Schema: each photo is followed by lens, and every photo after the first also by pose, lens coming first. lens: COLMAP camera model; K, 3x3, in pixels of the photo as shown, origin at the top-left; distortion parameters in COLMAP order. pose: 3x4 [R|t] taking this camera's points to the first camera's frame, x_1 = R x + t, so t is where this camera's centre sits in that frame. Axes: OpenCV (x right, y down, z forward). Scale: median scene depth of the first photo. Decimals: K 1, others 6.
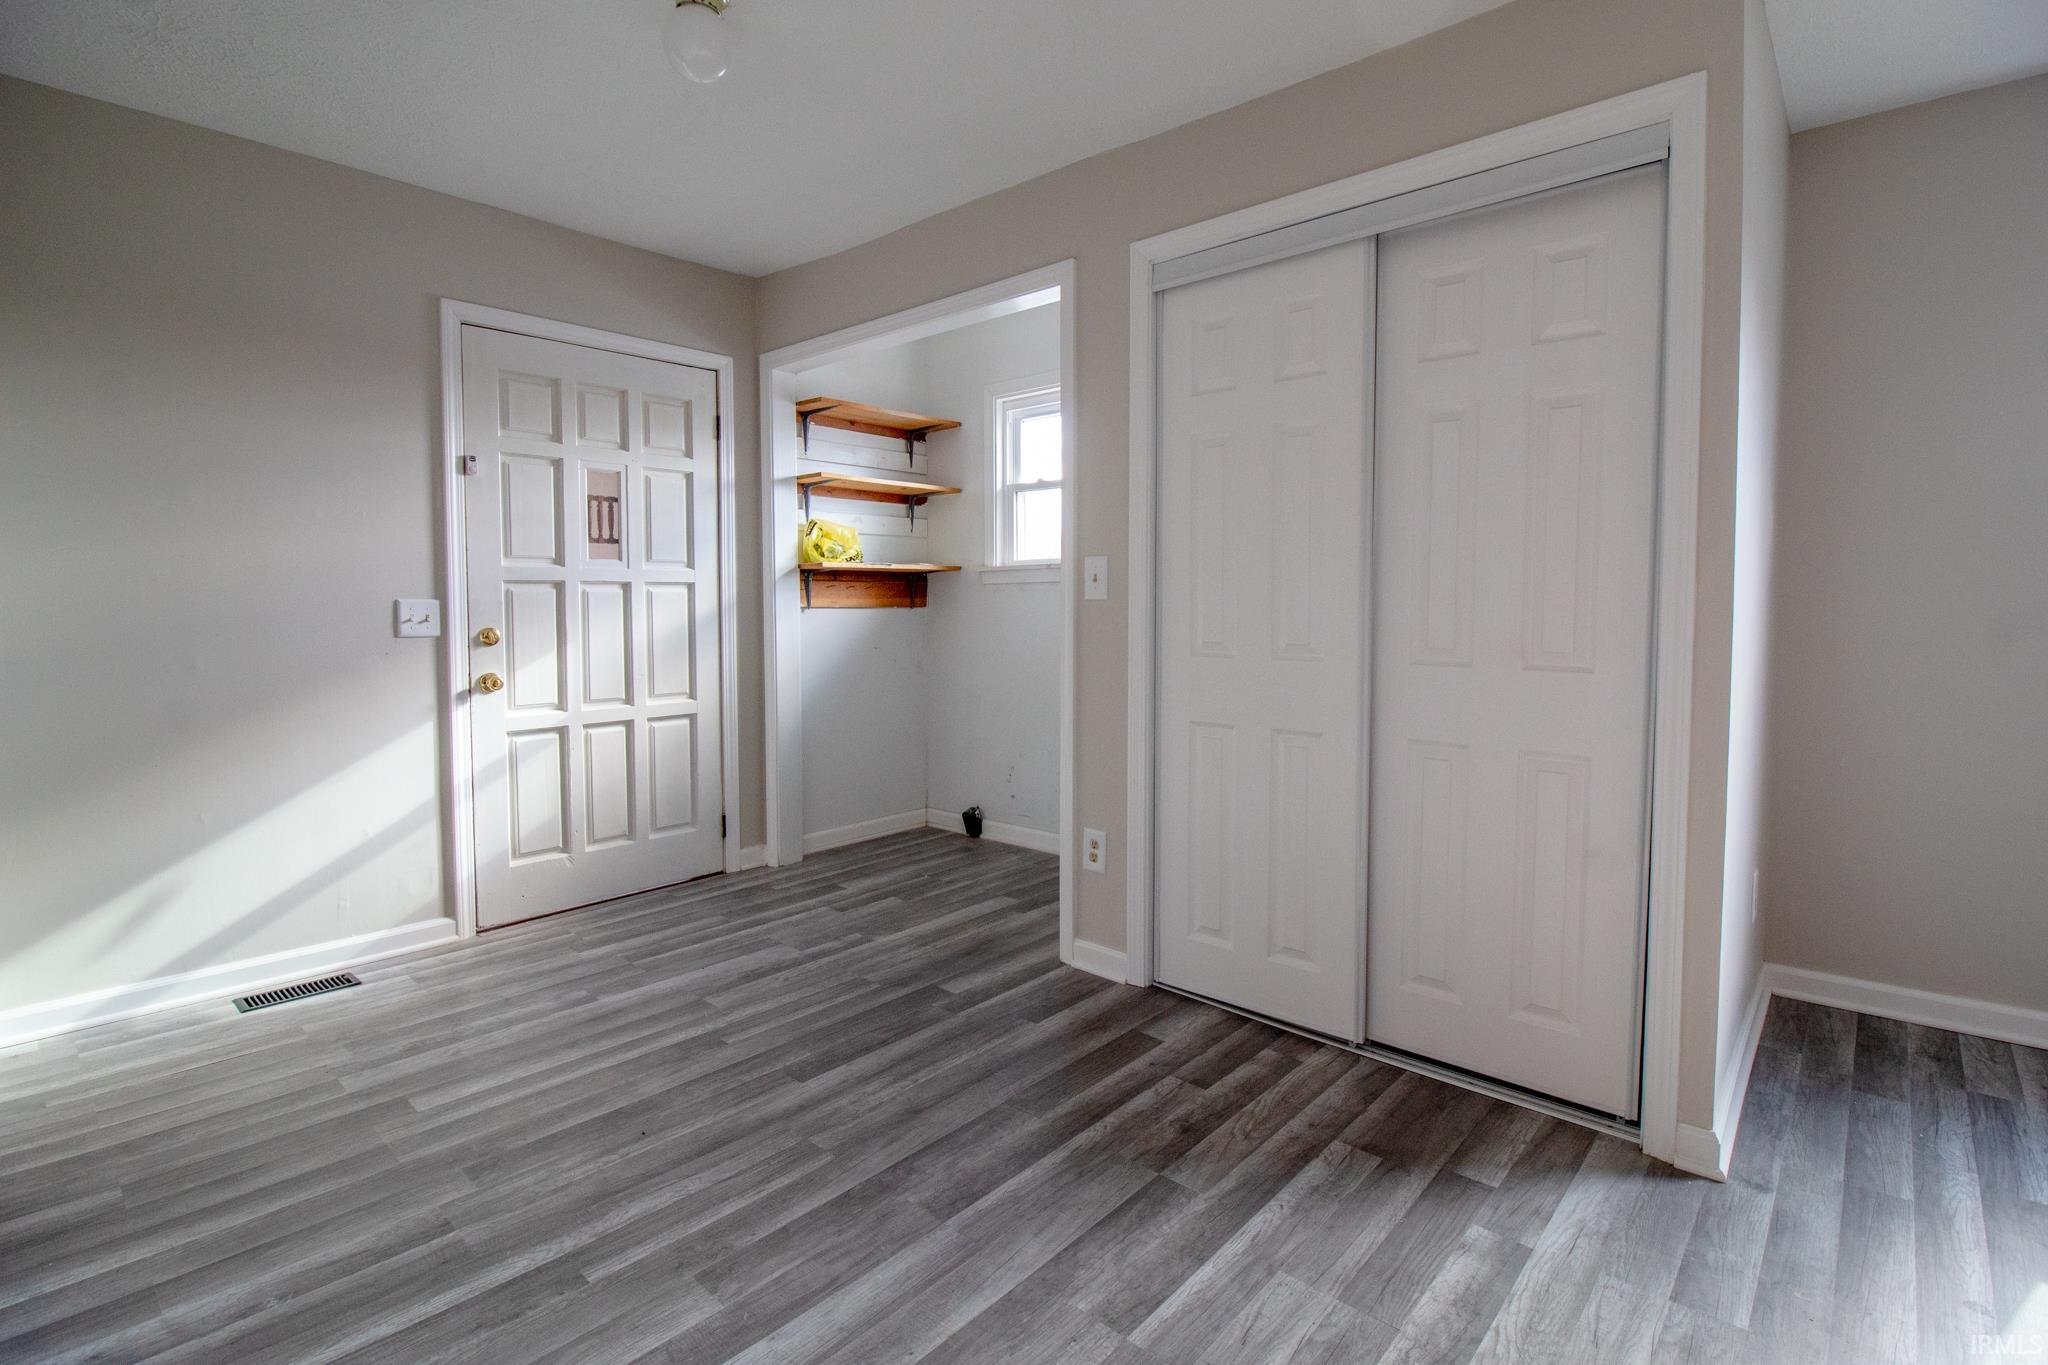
lens RADIAL K [[946.8, 0, 1039.6], [0, 946.8, 650.9], [0, 0, 1]] dist [-0.000946, -0.013203]
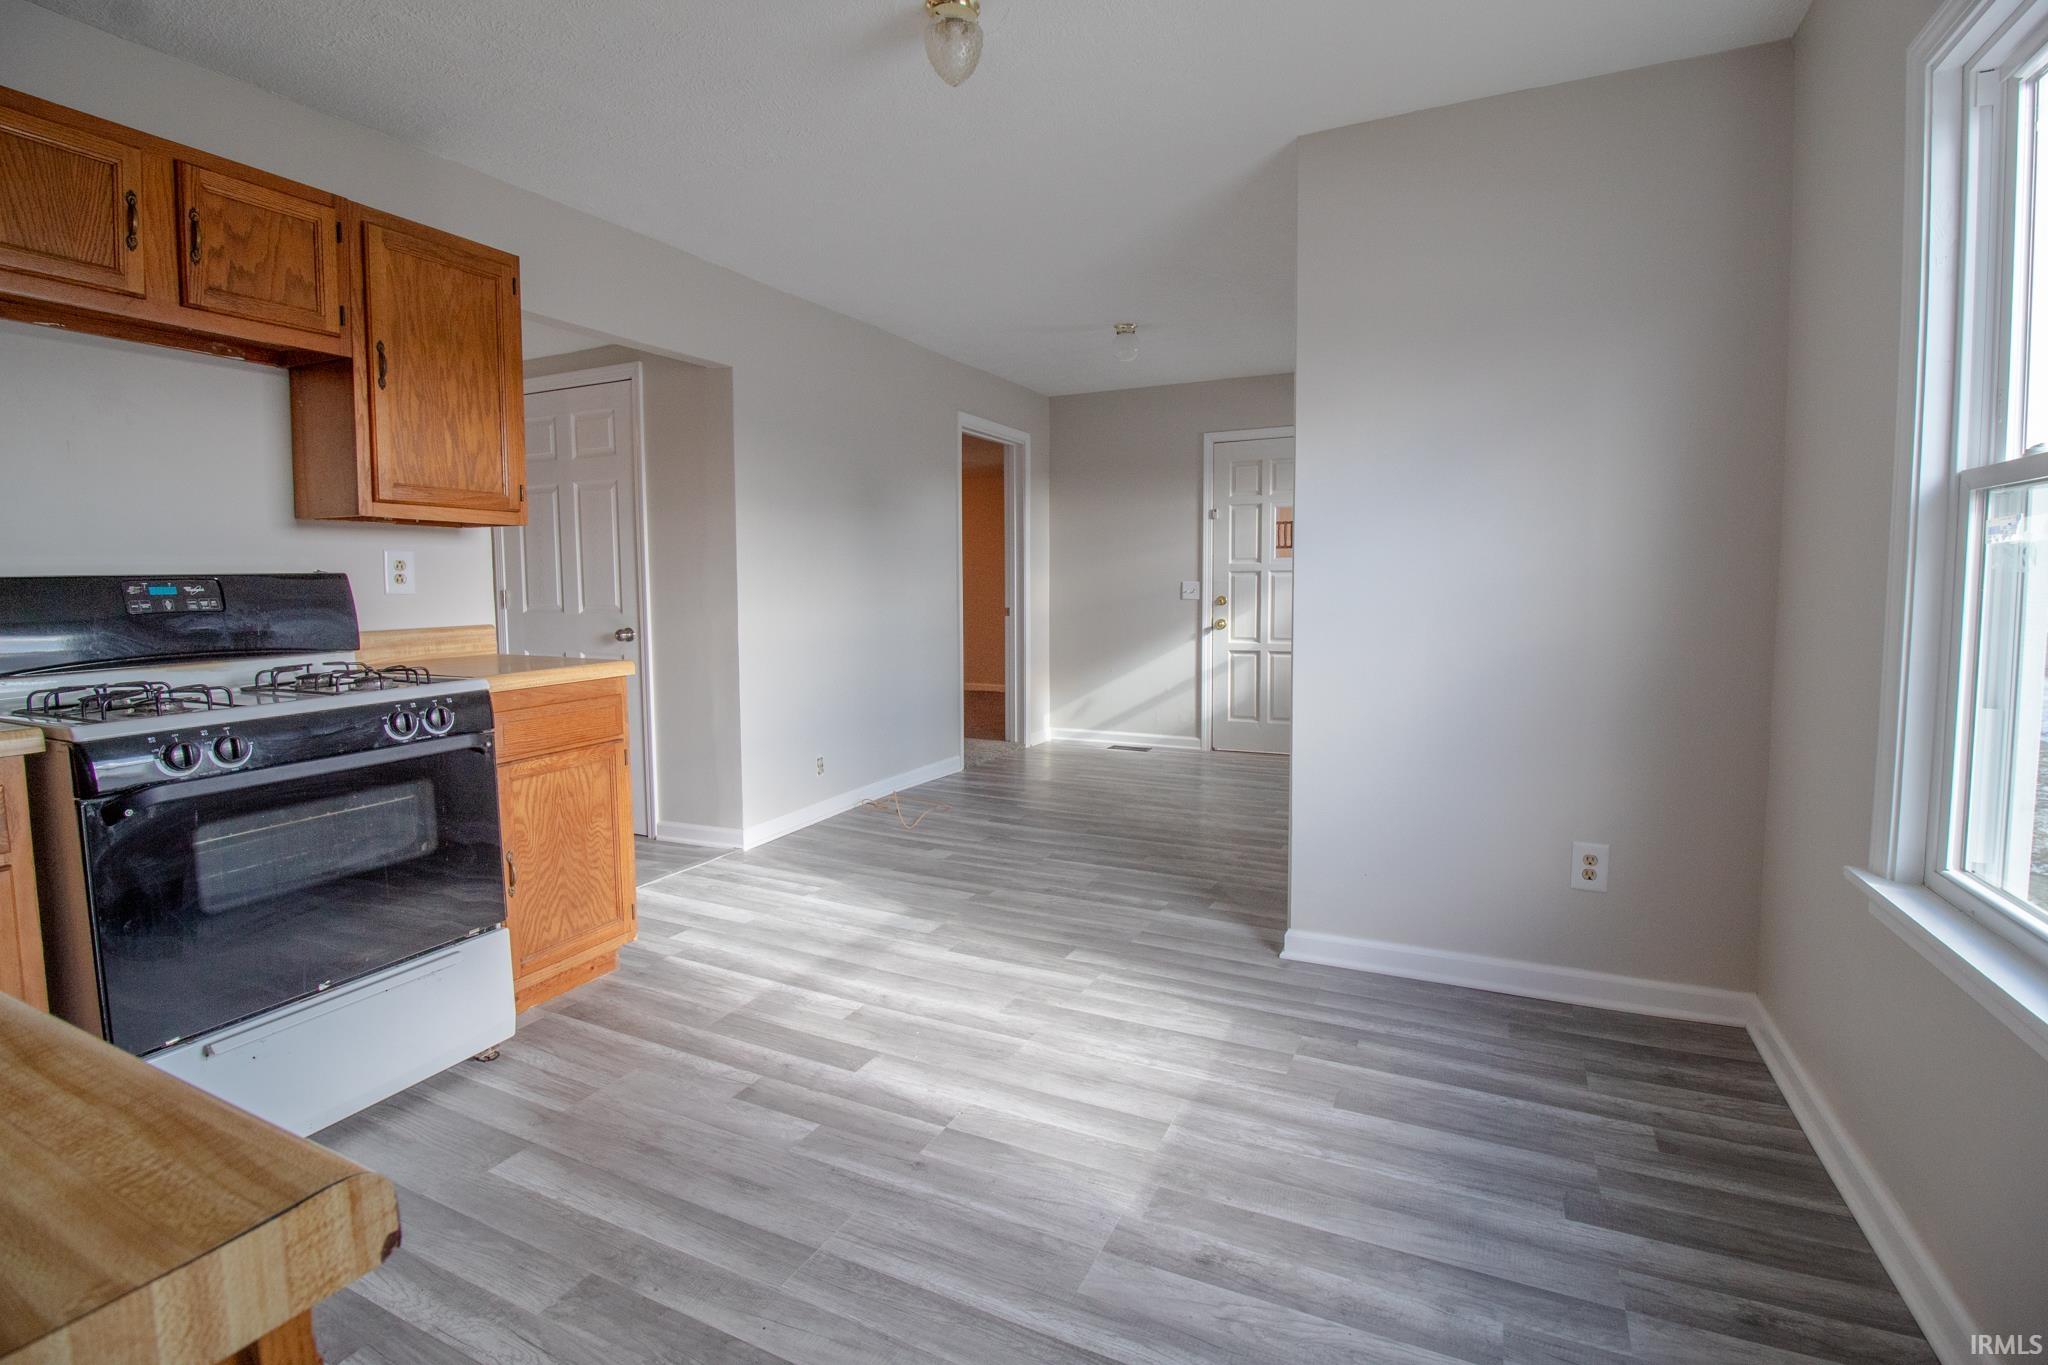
lens RADIAL K [[946.8, 0, 1039.6], [0, 946.8, 650.9], [0, 0, 1]] dist [-0.000946, -0.013203]
pose [[0.273556, 0.064178, -0.959713, 1.449483], [-0.038846, 0.997695, 0.055646, -0.006647], [0.961071, 0.022058, 0.275418, 0.122473]]
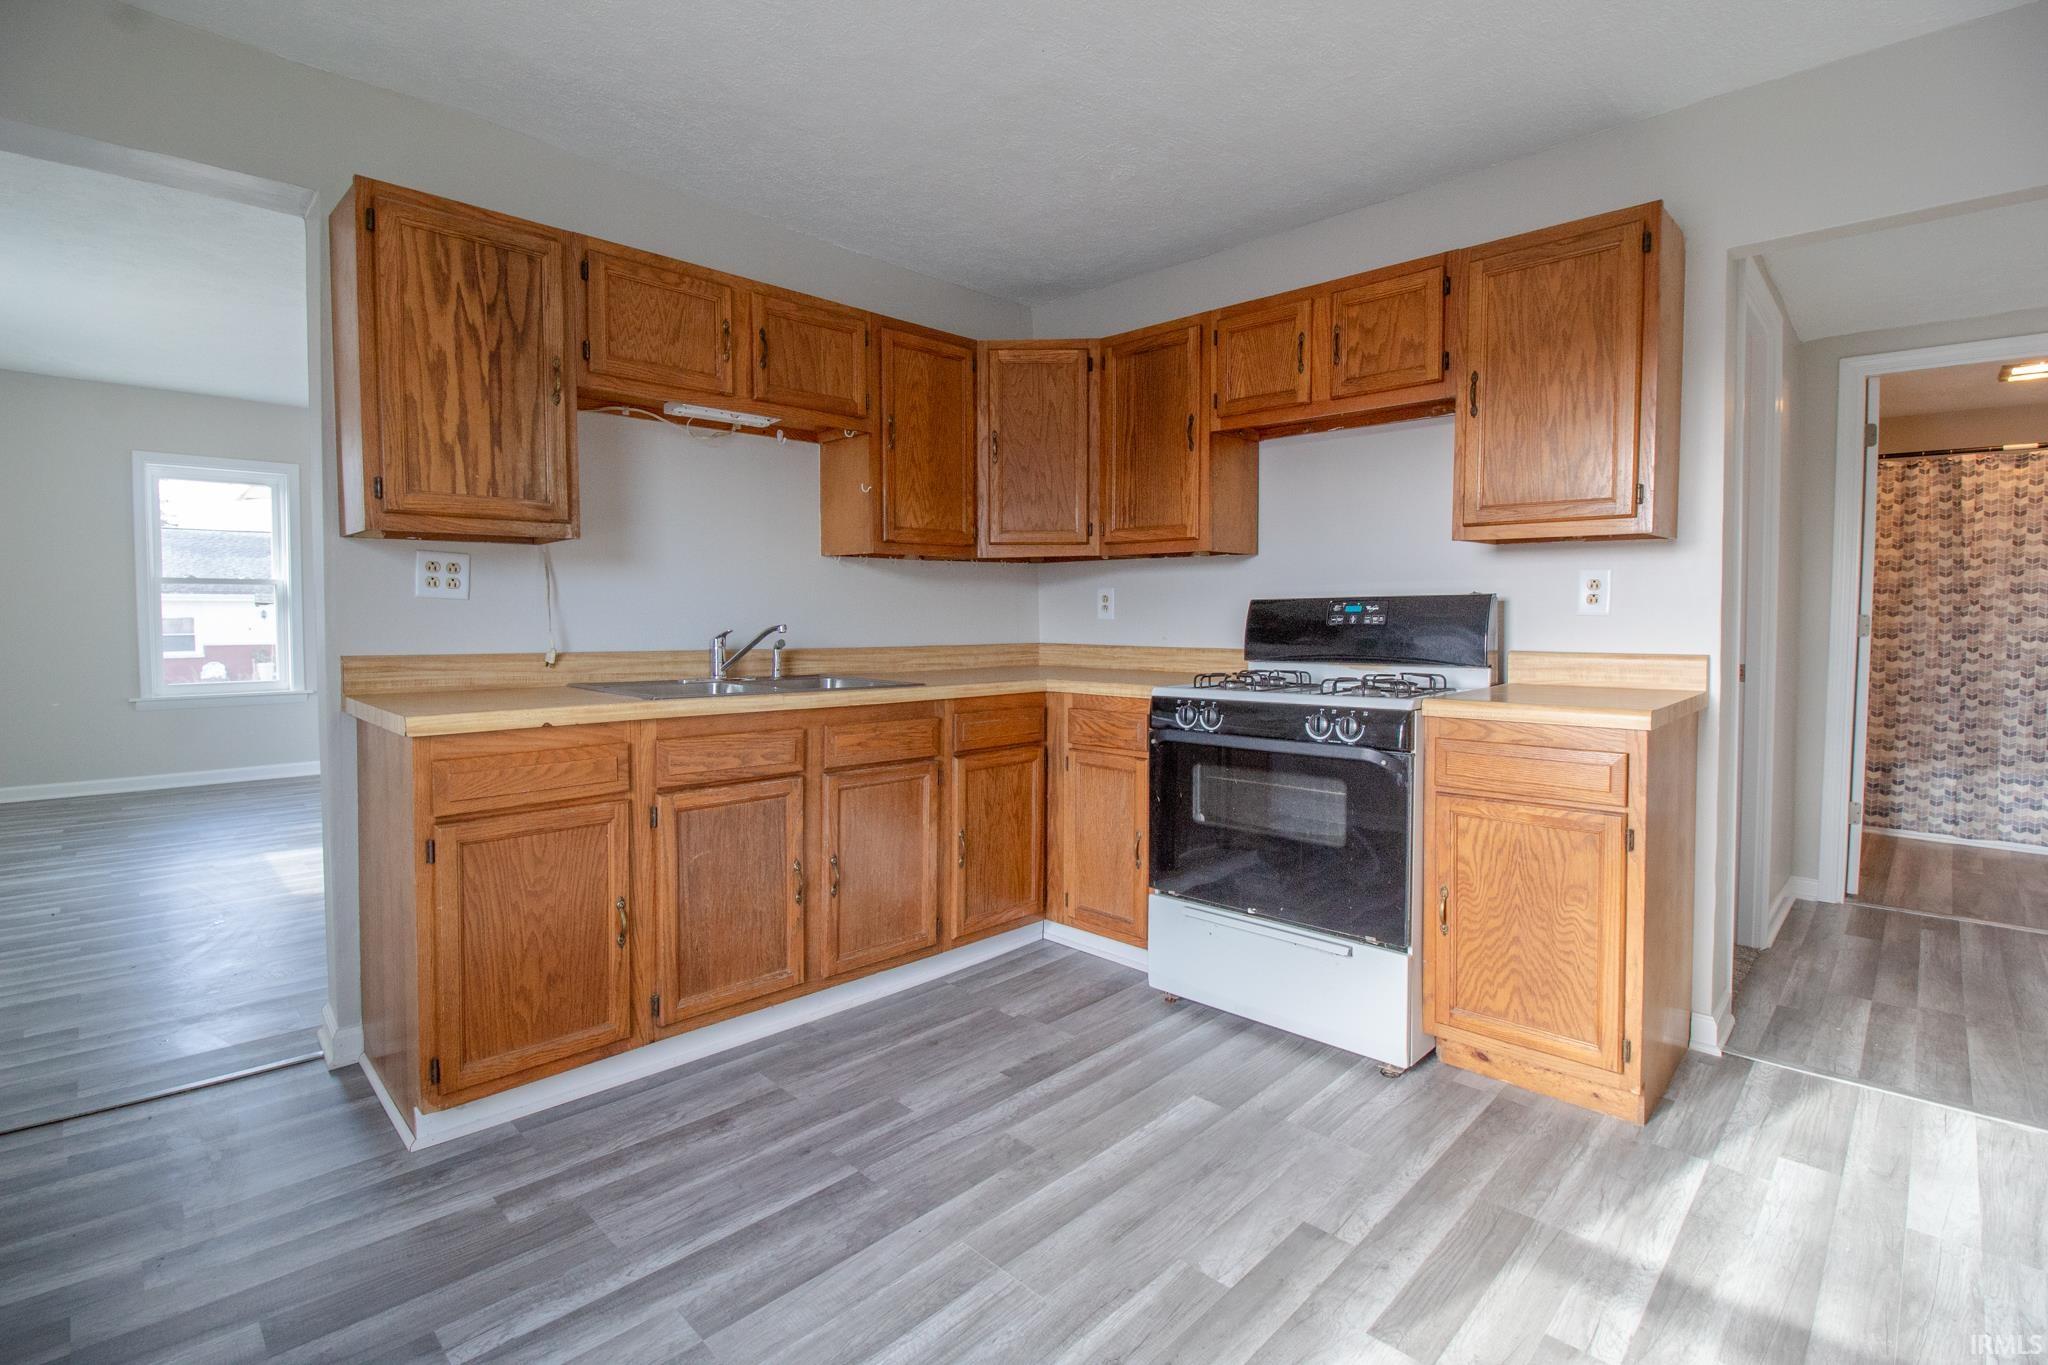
lens RADIAL K [[938.4, 0, 1013.4], [0, 938.4, 651.0], [0, 0, 1]] dist [0.001253, -0.012890]
pose [[-0.998128, -0.006293, 0.060839, 0.804454], [-0.000549, 0.995576, 0.093962, -0.037436], [-0.061162, 0.093752, -0.993715, 0.729628]]
